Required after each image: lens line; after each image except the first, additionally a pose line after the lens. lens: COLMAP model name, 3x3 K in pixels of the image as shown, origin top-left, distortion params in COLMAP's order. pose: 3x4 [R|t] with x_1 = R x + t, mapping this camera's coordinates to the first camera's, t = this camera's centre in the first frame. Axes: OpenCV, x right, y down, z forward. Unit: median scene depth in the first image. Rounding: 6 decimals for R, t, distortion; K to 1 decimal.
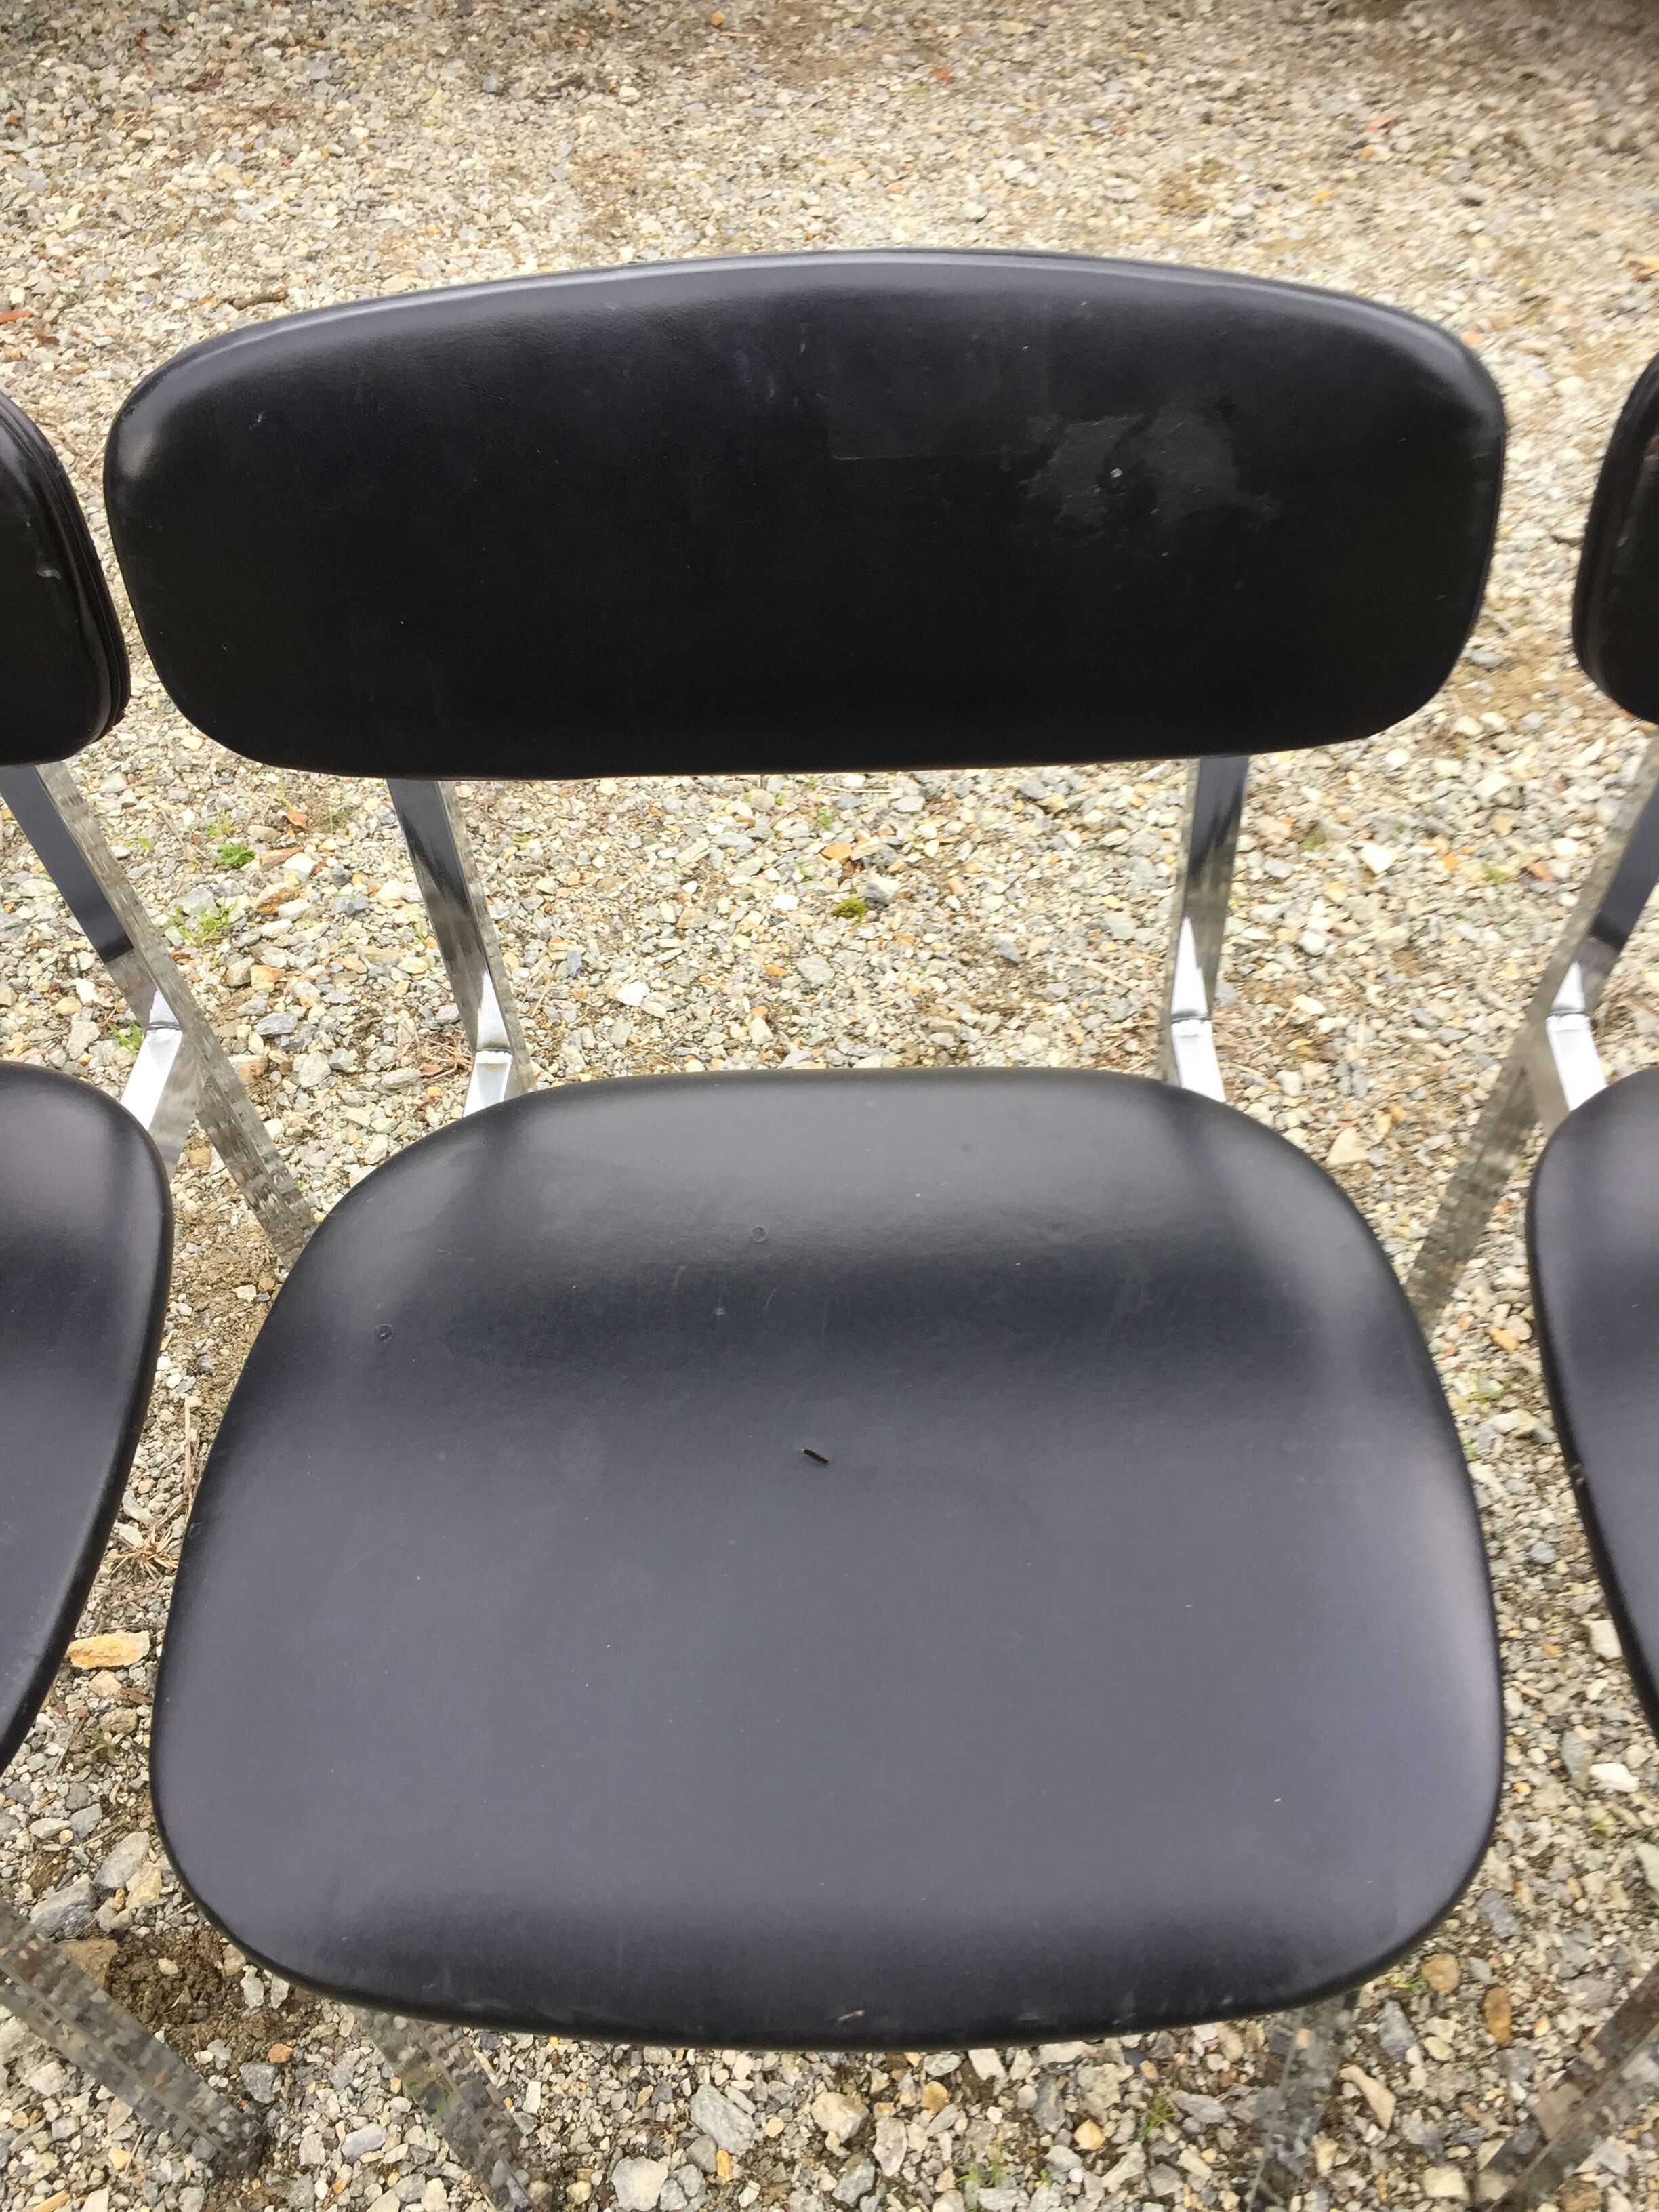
lens RADIAL K [[1942.0, 0, 790.6], [0, 1942.0, 1154.4], [0, 0, 1]] dist [0.078443, -0.095633]
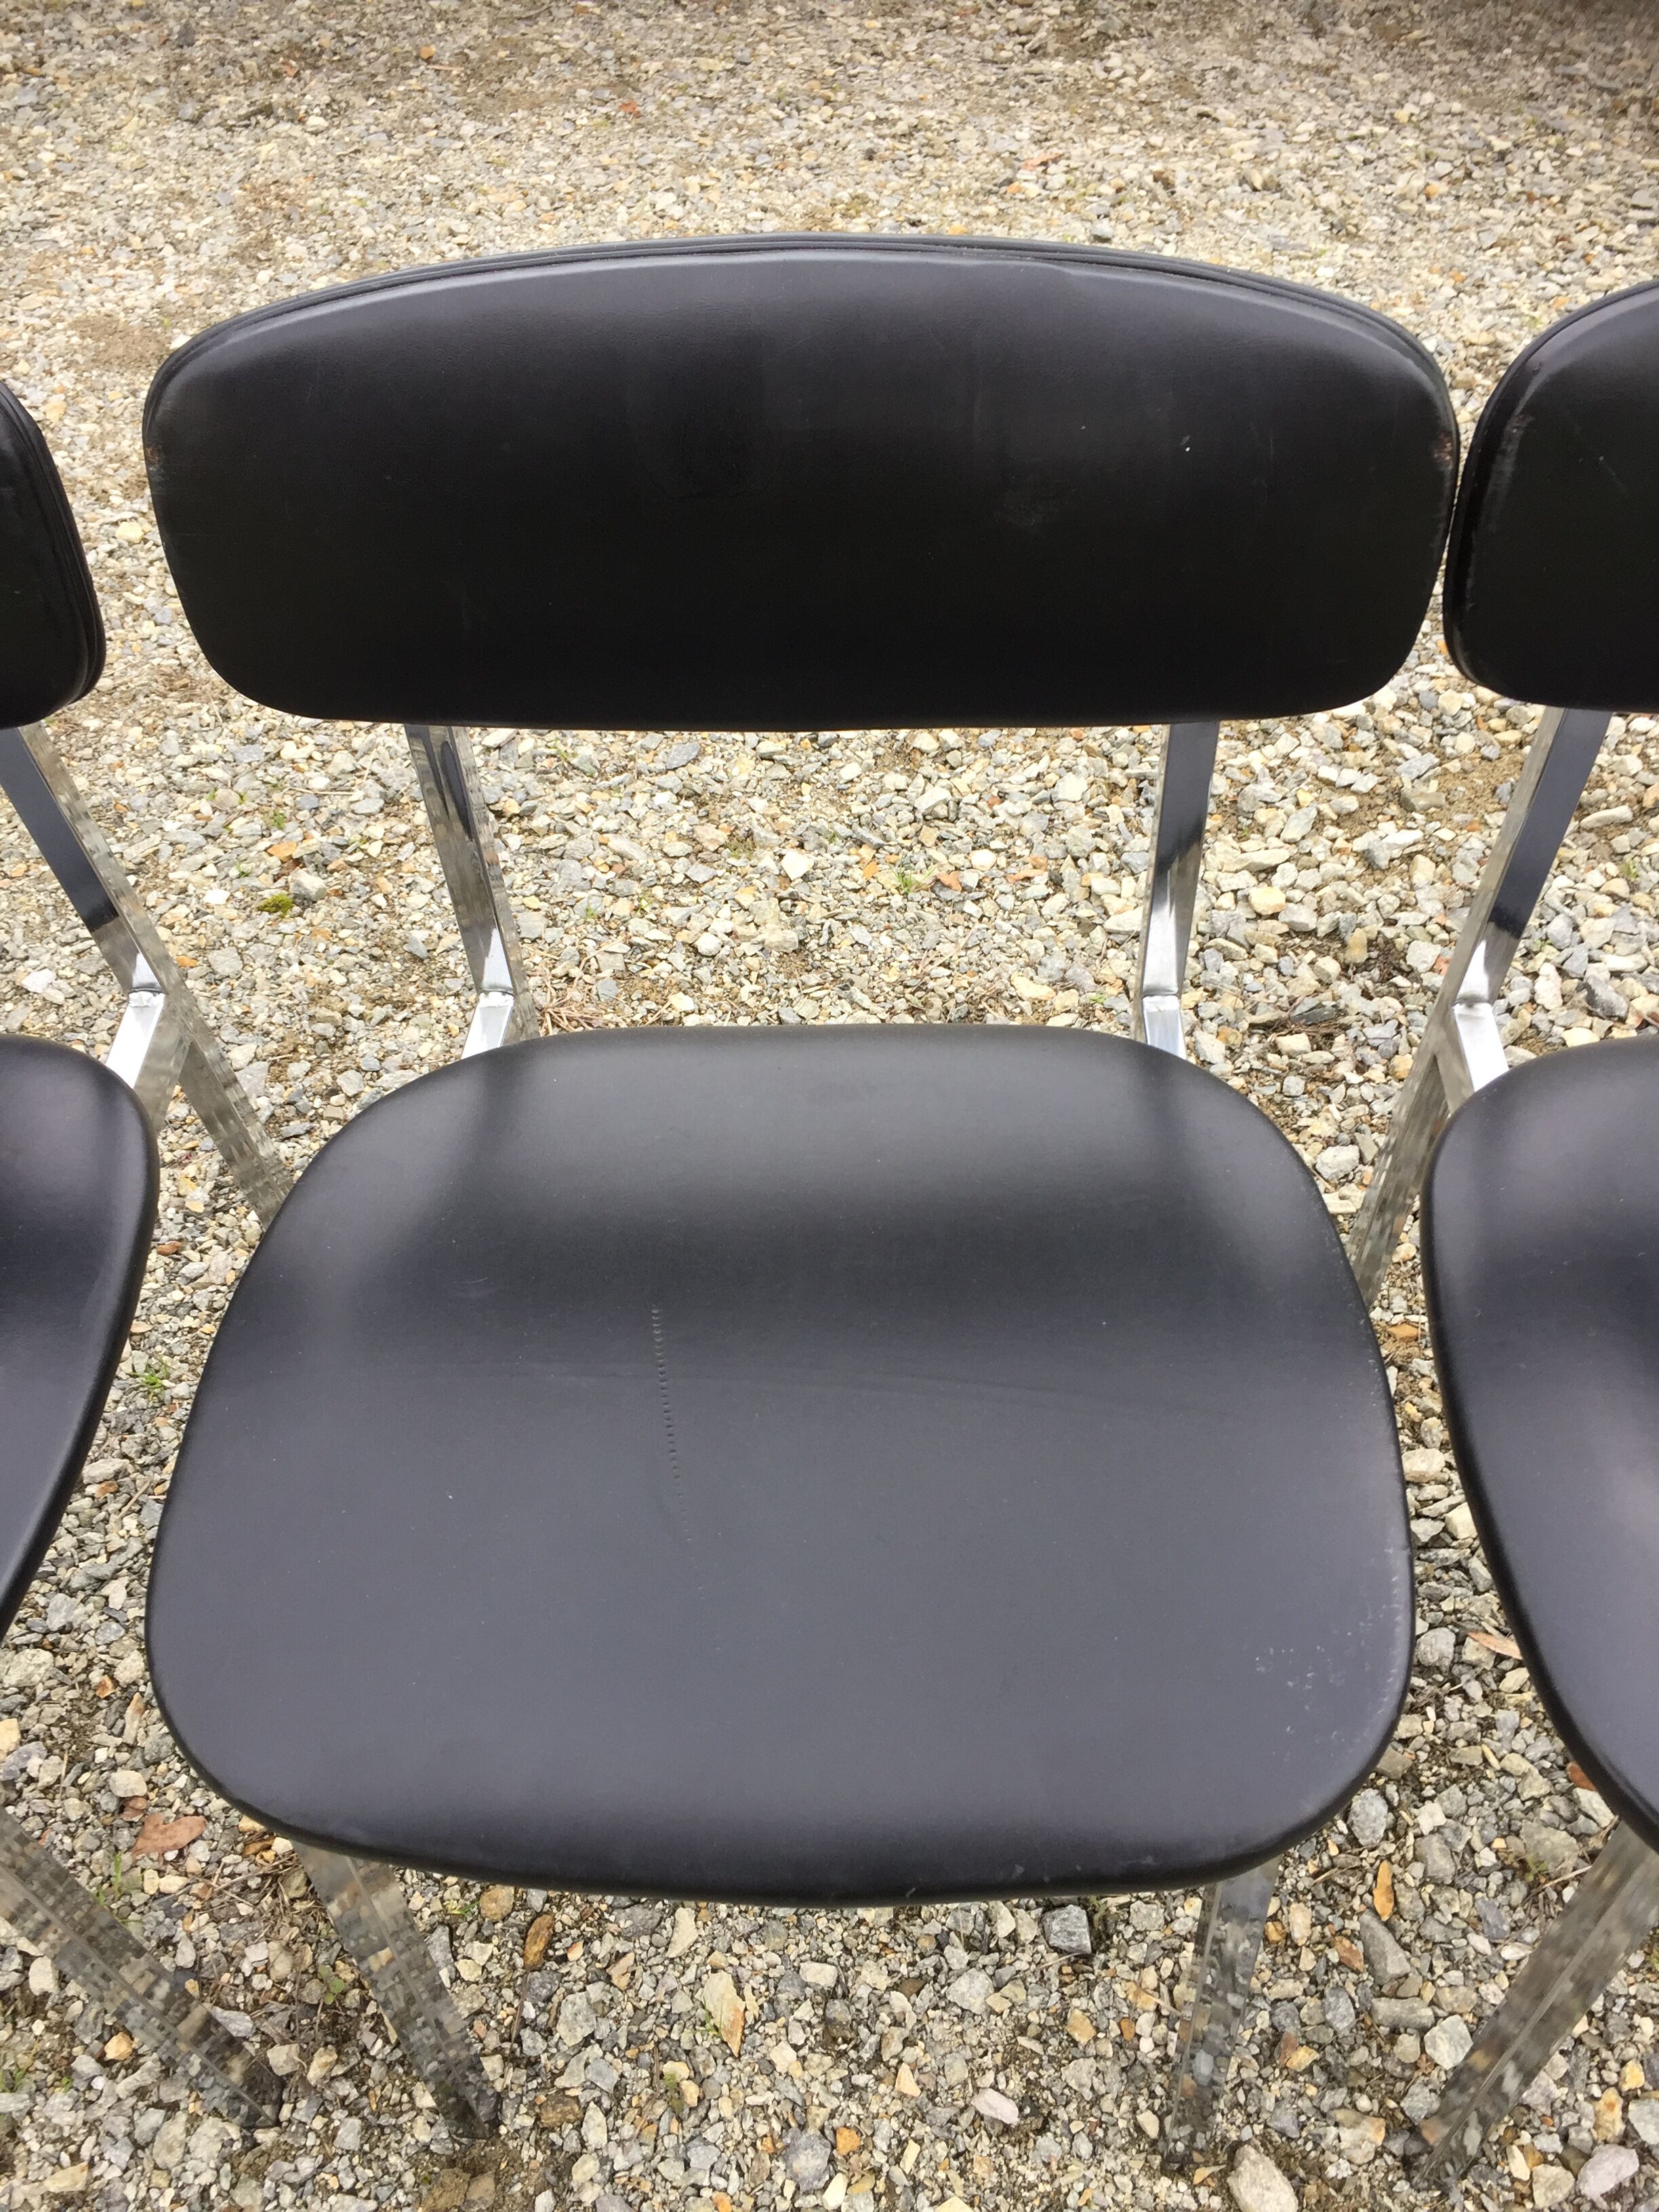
lens RADIAL K [[1942.0, 0, 786.3], [0, 1942.0, 1058.4], [0, 0, 1]] dist [0.078443, -0.095633]
pose [[0.999867, 0.015640, -0.004532, 0.288689], [-0.015781, 0.999333, -0.032919, -0.010128], [0.004014, 0.032986, 0.999448, -0.059829]]
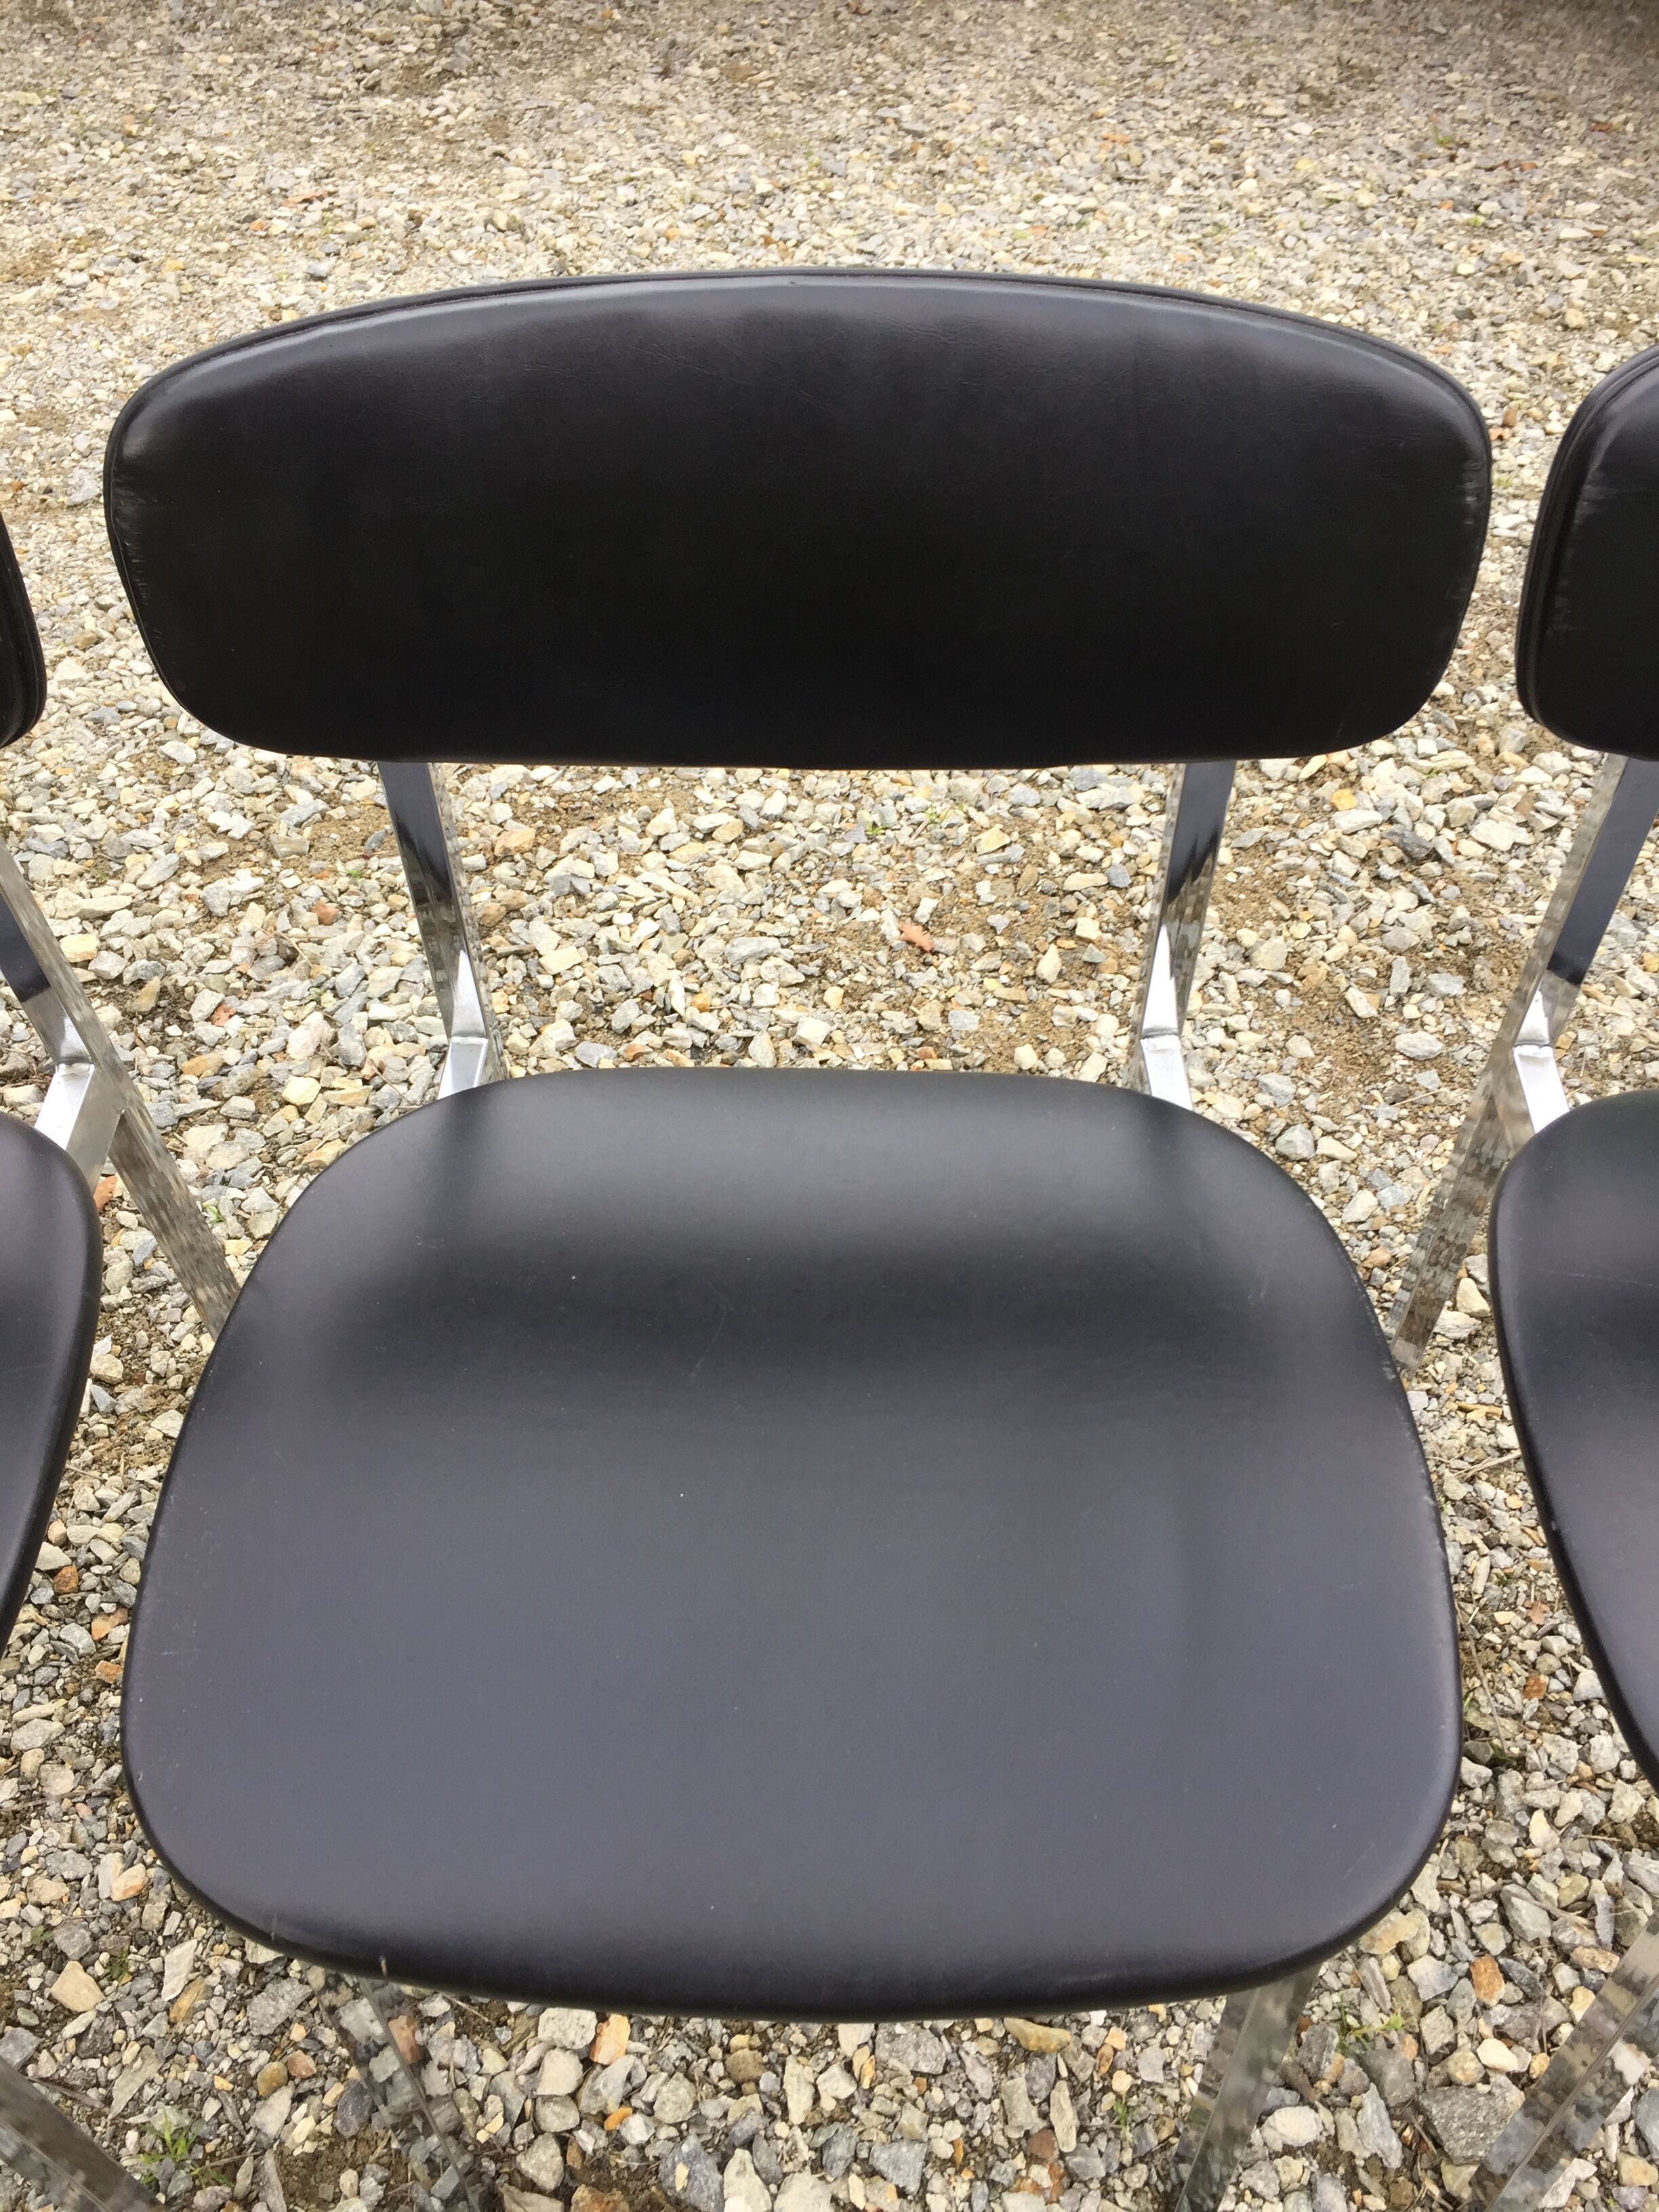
lens RADIAL K [[1942.0, 0, 824.2], [0, 1942.0, 1100.2], [0, 0, 1]] dist [0.078443, -0.095633]
pose [[0.999837, 0.011050, 0.014308, 0.892848], [-0.010574, 0.999403, -0.032900, -0.022731], [-0.014663, 0.032744, 0.999356, -0.049905]]
